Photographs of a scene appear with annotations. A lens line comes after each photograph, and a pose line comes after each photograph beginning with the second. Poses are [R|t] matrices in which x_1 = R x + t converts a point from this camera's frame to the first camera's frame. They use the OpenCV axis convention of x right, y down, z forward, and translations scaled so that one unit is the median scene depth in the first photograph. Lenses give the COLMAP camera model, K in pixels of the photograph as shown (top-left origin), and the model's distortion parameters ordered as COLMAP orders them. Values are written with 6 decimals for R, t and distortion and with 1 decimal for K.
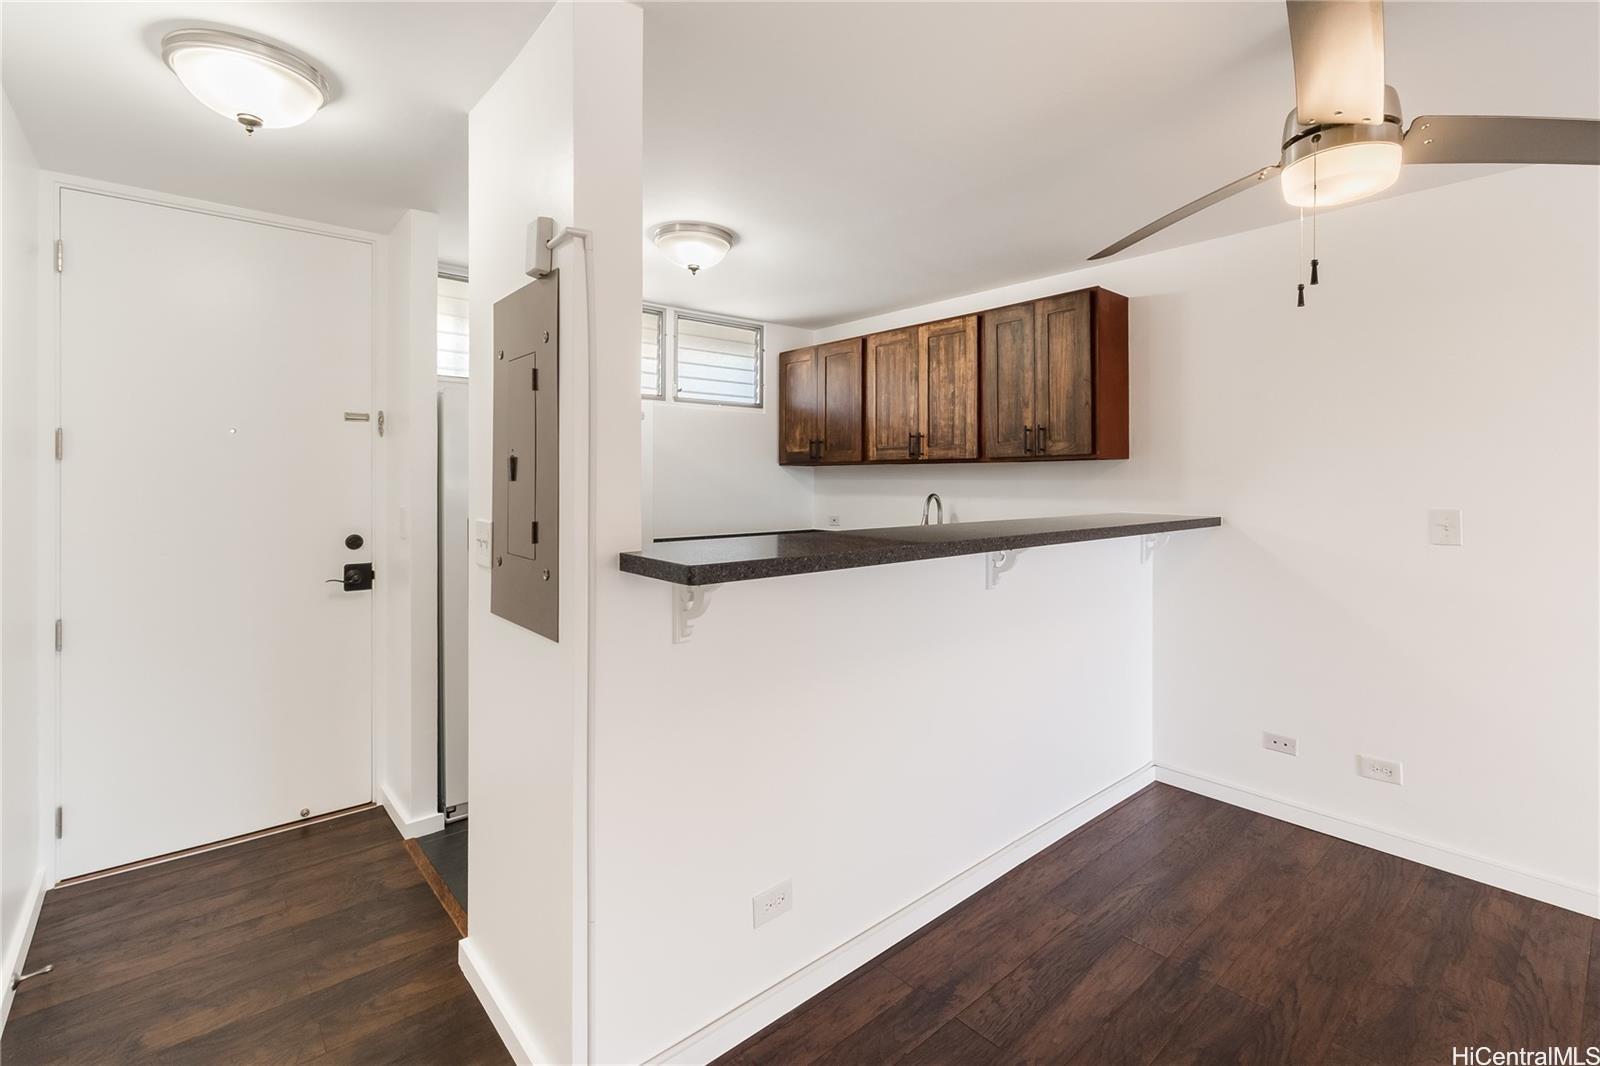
lens RADIAL K [[715.0, 0, 803.2], [0, 715.0, 478.2], [0, 0, 1]] dist [0.001183, 0.000269]
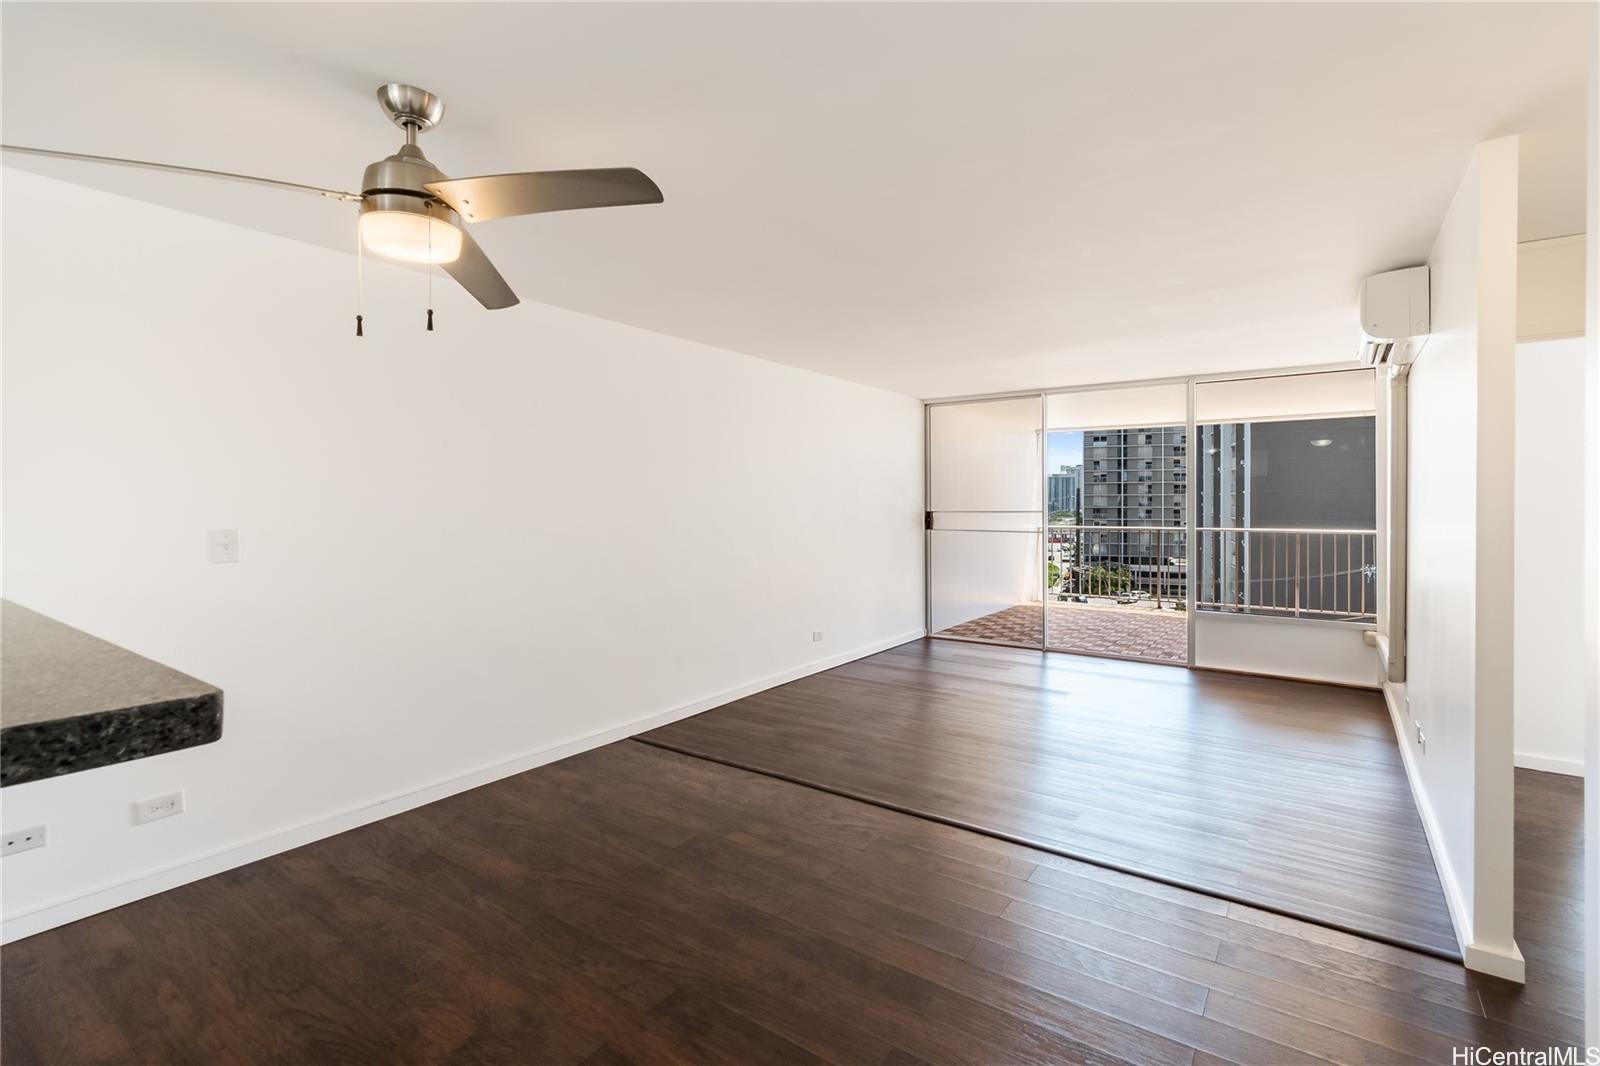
lens RADIAL K [[745.7, 0, 802.9], [0, 745.7, 508.3], [0, 0, 1]] dist [0.000404, 0.000228]
pose [[-0.231460, -0.008918, 0.972804, -0.422232], [-0.000756, 0.999959, 0.008987, 0.003185], [-0.972844, 0.001344, -0.231457, 0.488226]]
